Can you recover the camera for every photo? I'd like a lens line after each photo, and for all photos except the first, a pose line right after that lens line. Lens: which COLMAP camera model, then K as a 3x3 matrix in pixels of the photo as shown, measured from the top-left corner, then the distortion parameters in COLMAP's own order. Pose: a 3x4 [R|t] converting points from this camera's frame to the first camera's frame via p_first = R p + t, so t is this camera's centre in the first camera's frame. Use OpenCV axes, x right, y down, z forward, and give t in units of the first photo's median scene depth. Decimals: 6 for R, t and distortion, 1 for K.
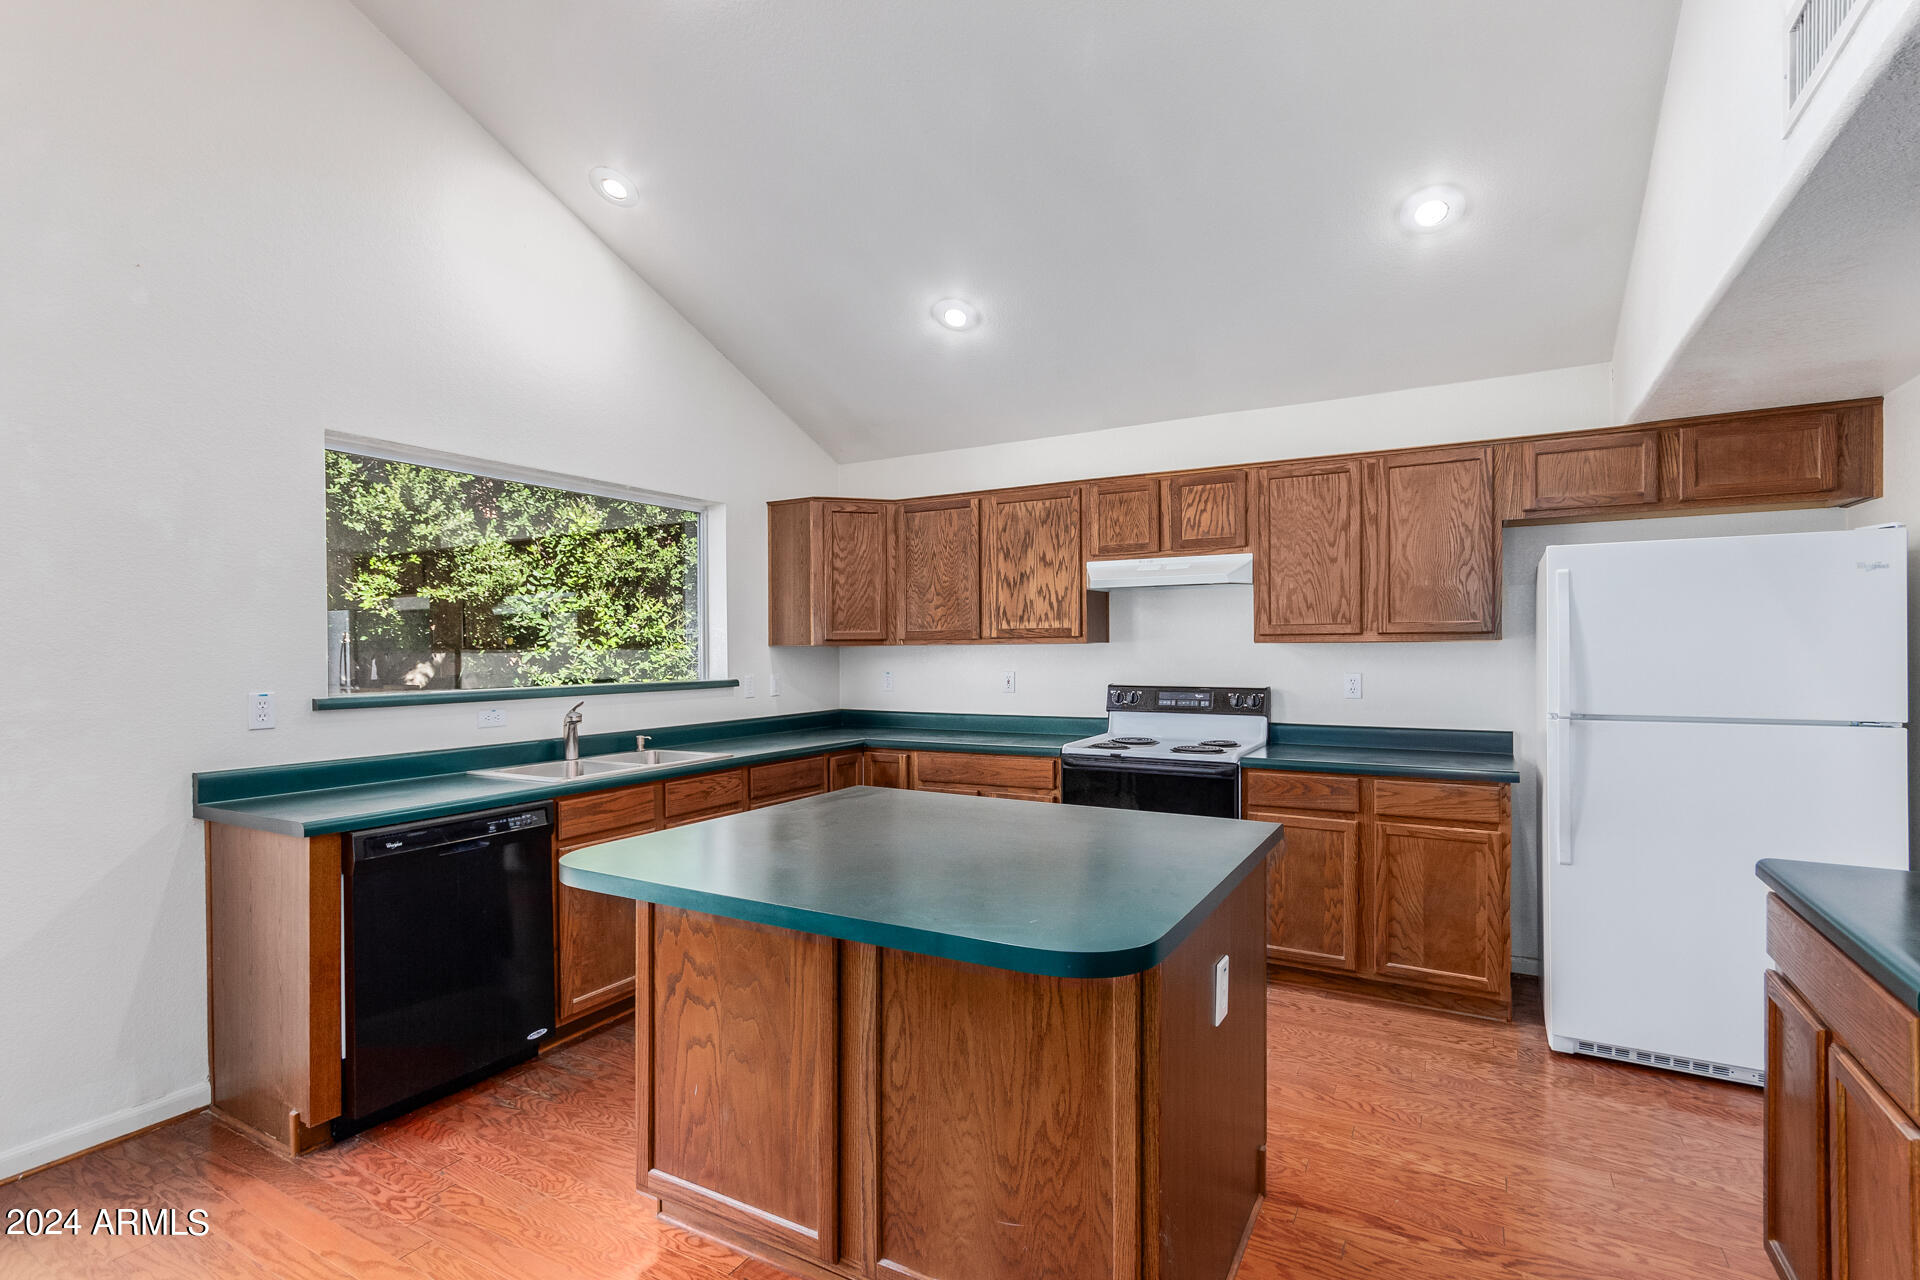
lens RADIAL K [[883.7, 0, 969.5], [0, 883.7, 639.4], [0, 0, 1]] dist [-0.004308, 0.004565]
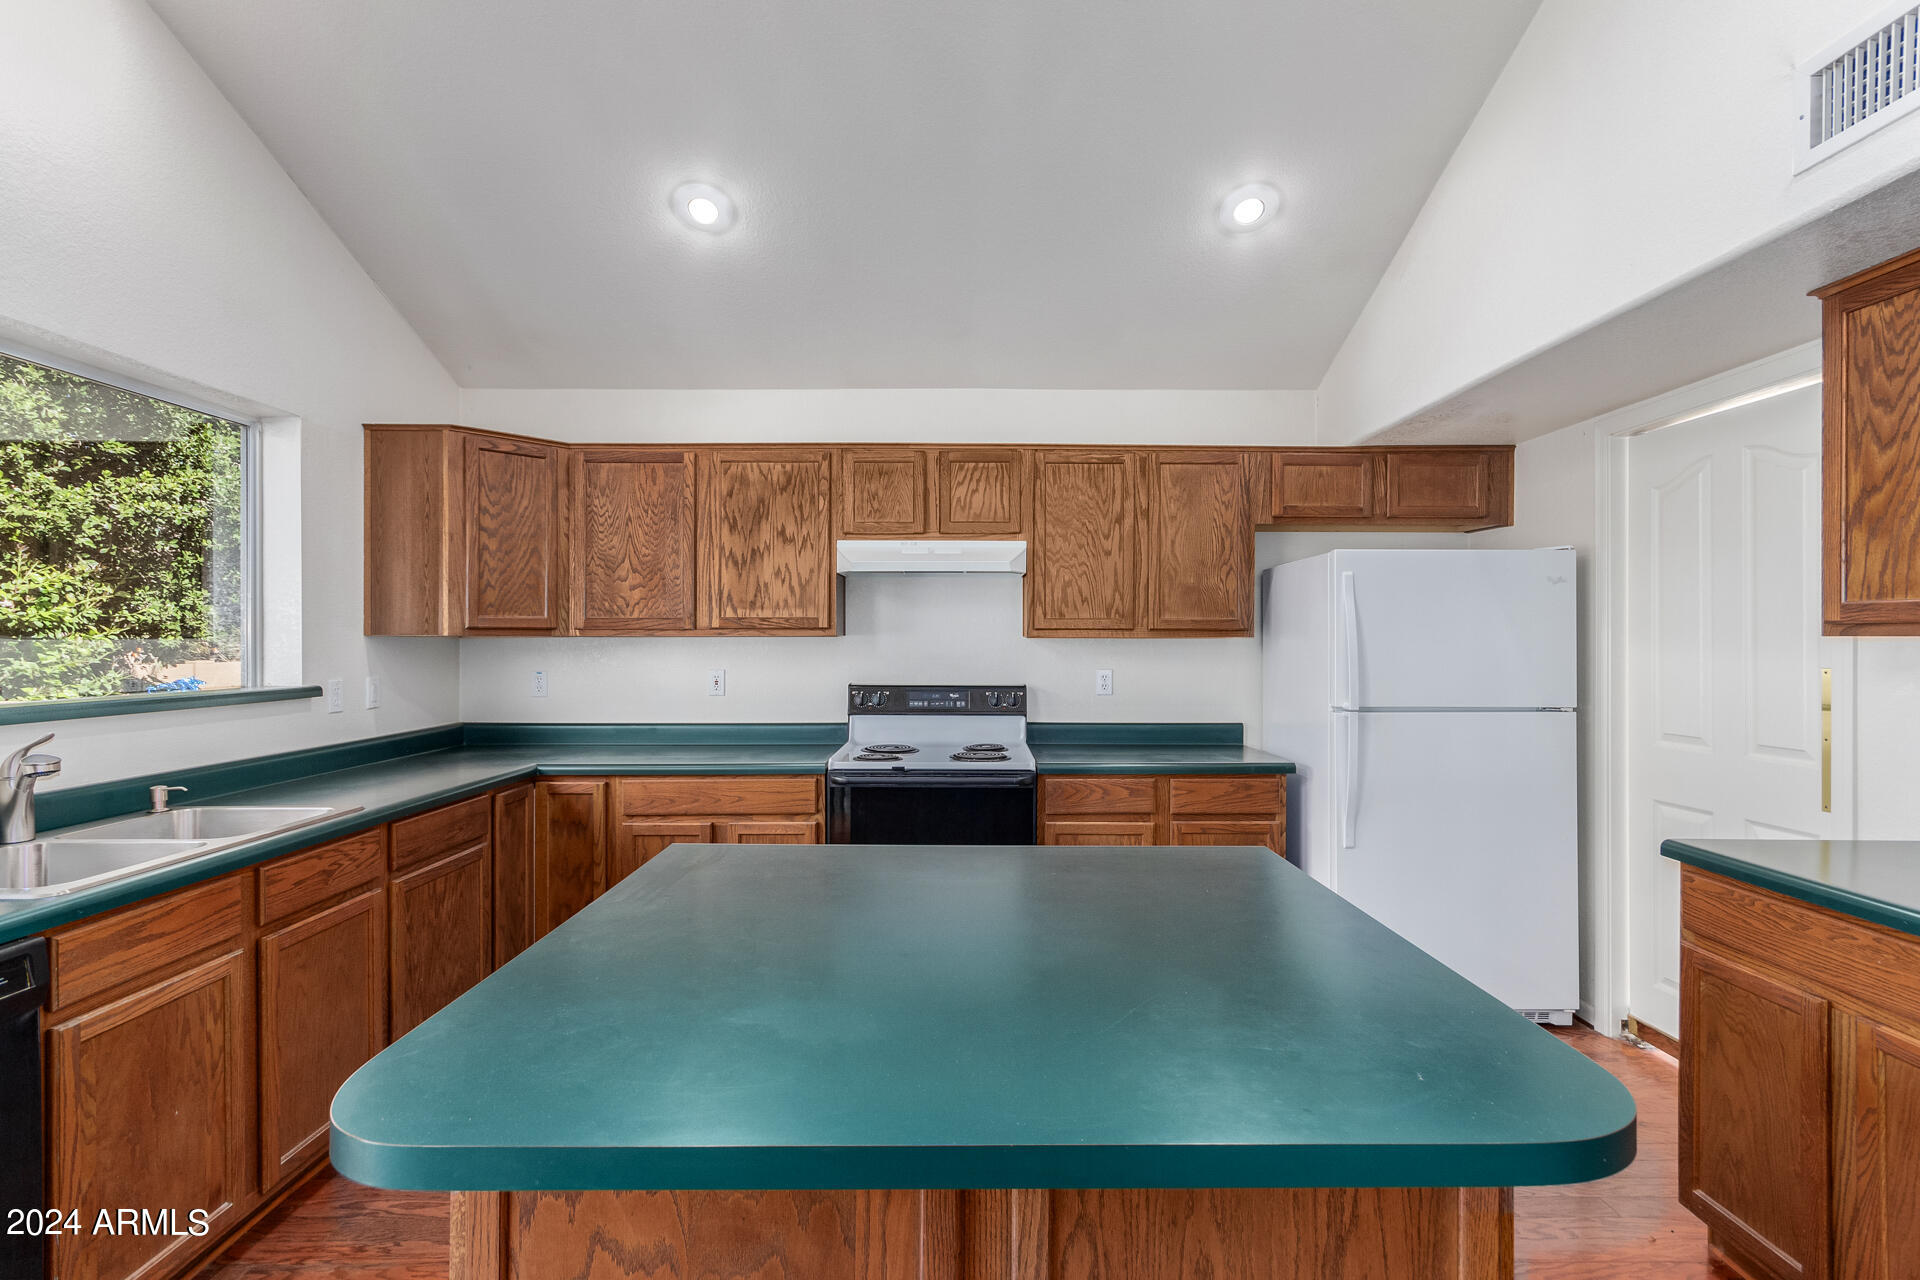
lens RADIAL K [[883.7, 0, 958.4], [0, 883.7, 632.8], [0, 0, 1]] dist [-0.004308, 0.004565]
pose [[0.874229, 0.012070, 0.485364, -0.187952], [-0.011486, 0.999925, -0.004178, 0.003330], [-0.485378, -0.001923, 0.874302, 0.217719]]
